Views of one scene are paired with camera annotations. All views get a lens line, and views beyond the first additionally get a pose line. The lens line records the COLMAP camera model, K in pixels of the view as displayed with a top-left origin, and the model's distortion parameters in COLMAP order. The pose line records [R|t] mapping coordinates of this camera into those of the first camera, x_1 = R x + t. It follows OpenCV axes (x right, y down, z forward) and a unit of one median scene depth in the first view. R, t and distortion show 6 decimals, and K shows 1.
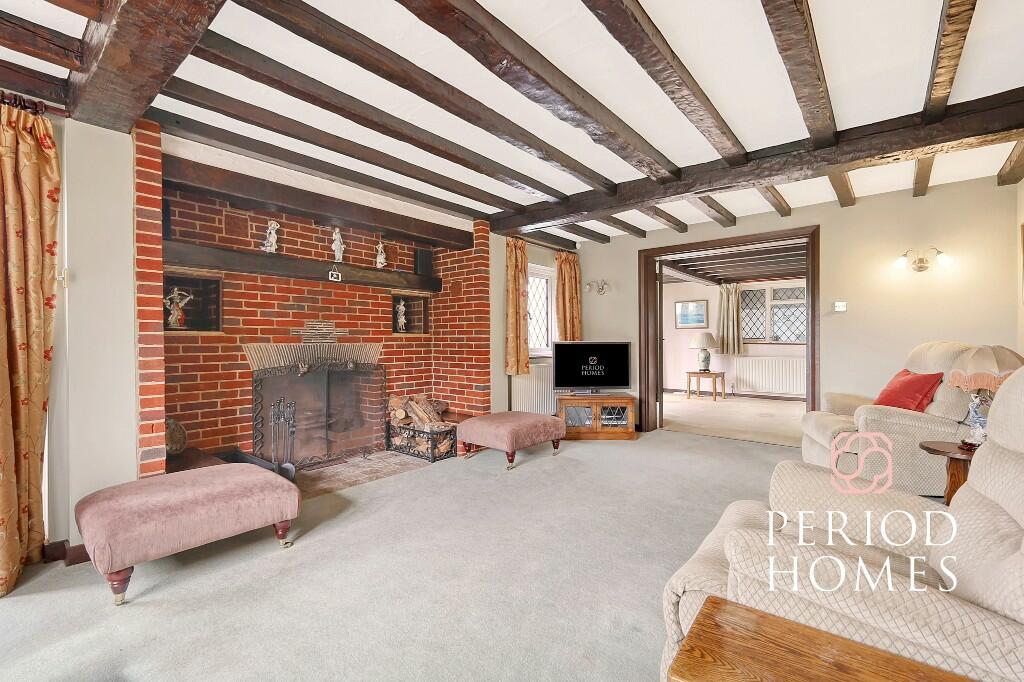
lens RADIAL K [[442.3, 0, 516.6], [0, 442.3, 343.4], [0, 0, 1]] dist [0.000075, -0.000001]
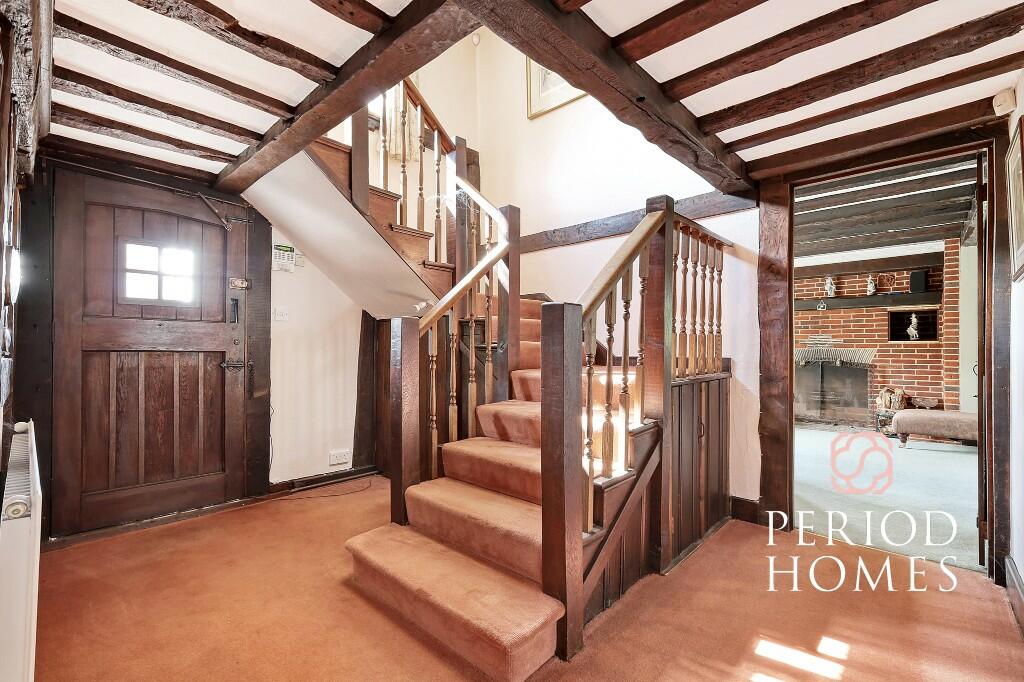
lens RADIAL K [[442.3, 0, 516.6], [0, 442.3, 343.4], [0, 0, 1]] dist [0.000075, -0.000001]
pose [[-0.040455, -0.008742, -0.999143, 1.202939], [-0.004205, 0.999954, -0.008579, 0.000440], [0.999173, 0.003854, -0.040490, -0.052294]]
